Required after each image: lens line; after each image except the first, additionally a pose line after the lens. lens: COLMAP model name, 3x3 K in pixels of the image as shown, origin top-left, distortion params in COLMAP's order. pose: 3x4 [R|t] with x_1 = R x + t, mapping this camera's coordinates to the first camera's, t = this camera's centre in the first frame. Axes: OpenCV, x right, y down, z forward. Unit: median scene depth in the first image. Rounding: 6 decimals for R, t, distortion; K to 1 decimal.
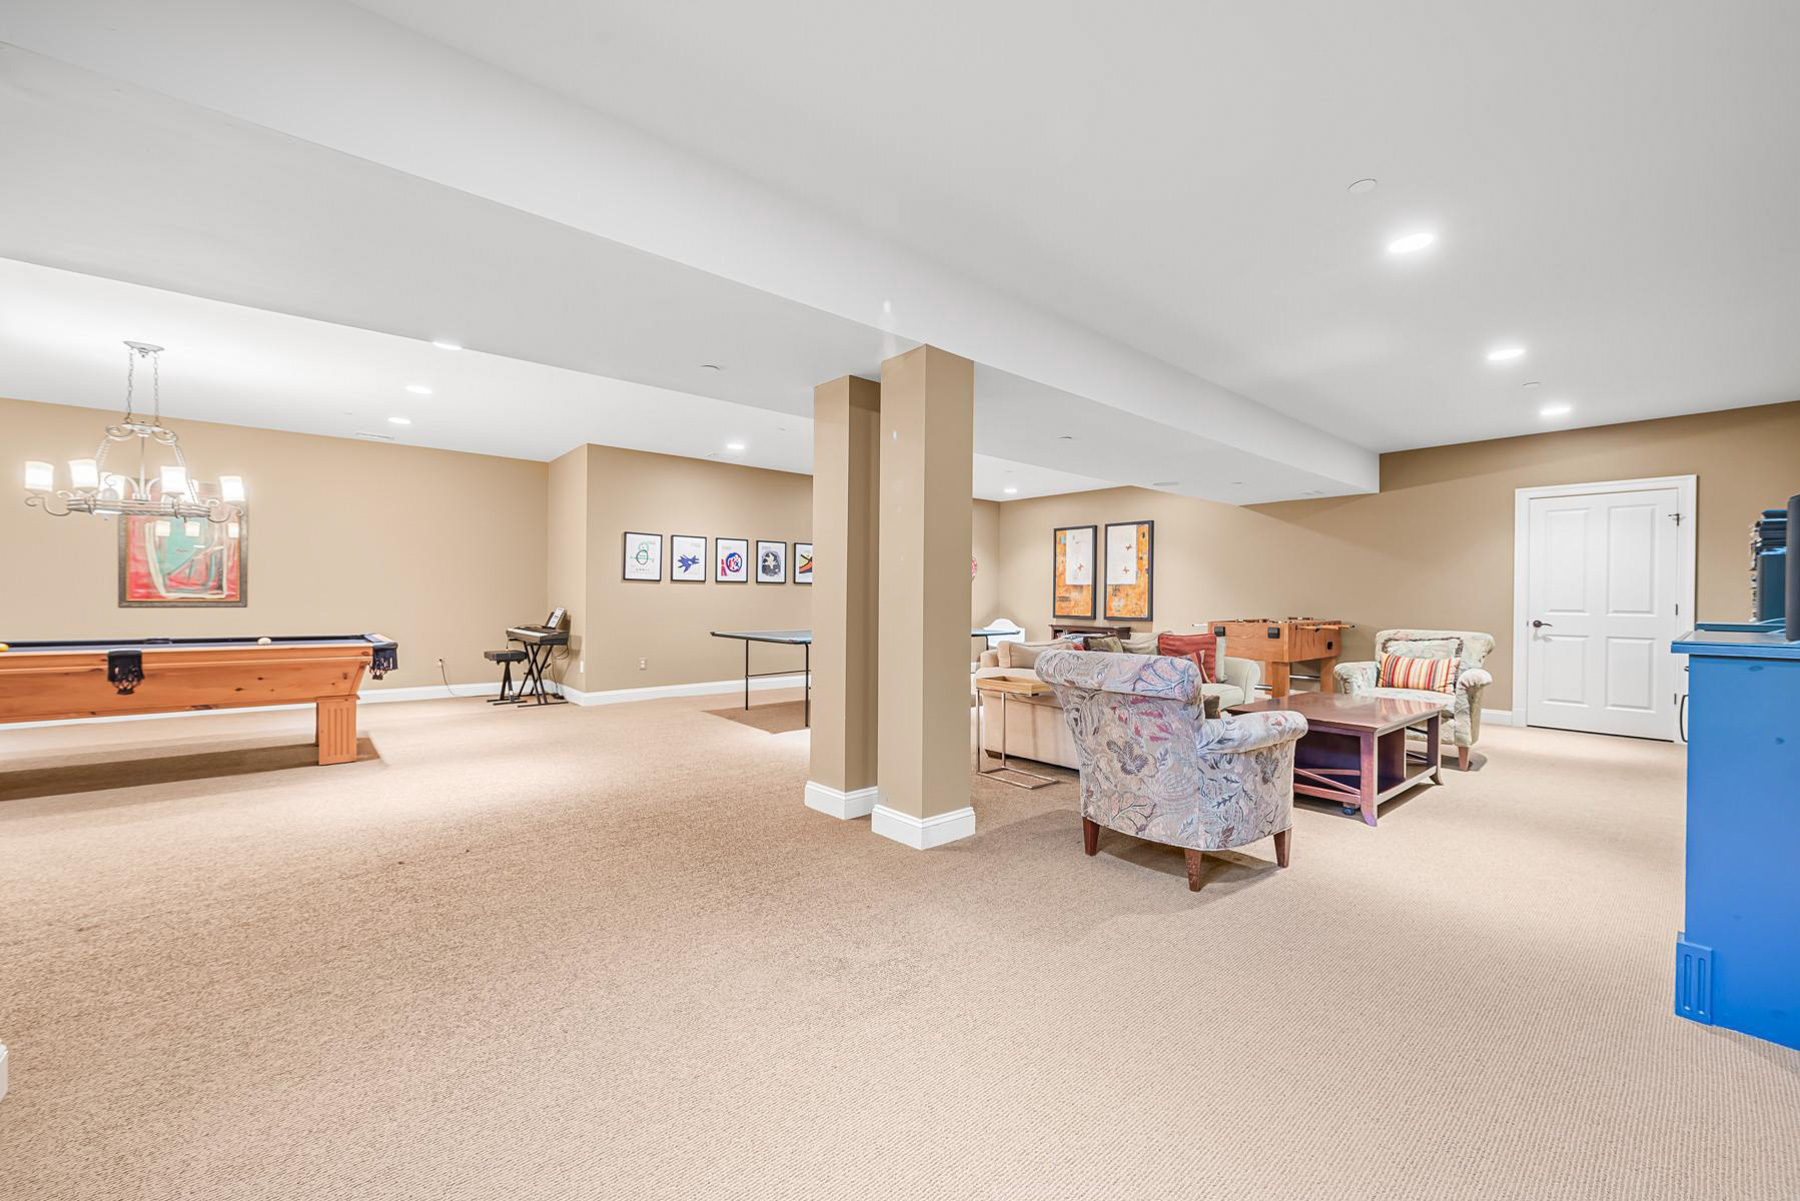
lens RADIAL K [[712.6, 0, 905.4], [0, 712.6, 595.7], [0, 0, 1]] dist [-0.007568, -0.000458]
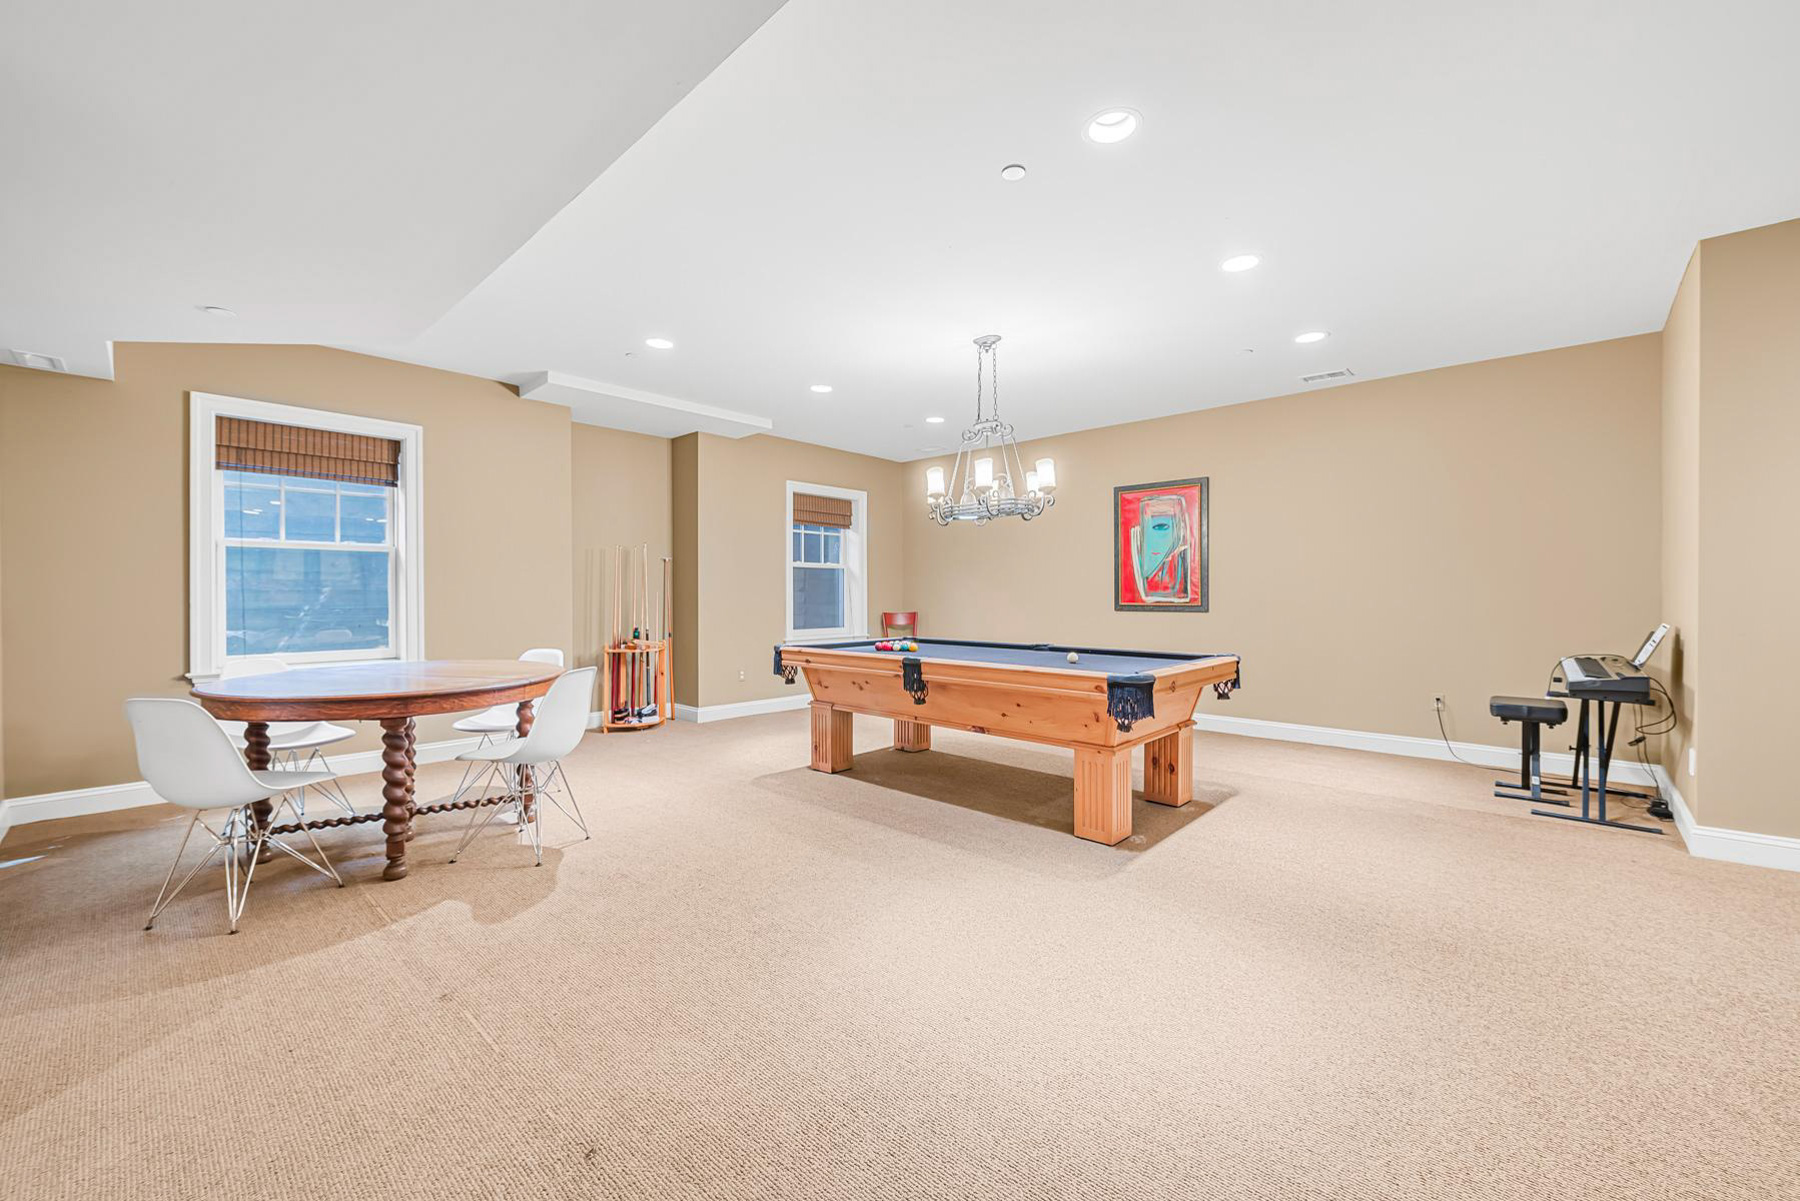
lens RADIAL K [[712.6, 0, 905.4], [0, 712.6, 595.7], [0, 0, 1]] dist [-0.007568, -0.000458]
pose [[0.119961, -0.006387, -0.992758, -0.094705], [0.002870, 0.999977, -0.006087, -0.000579], [0.992774, -0.002119, 0.119976, 0.545334]]
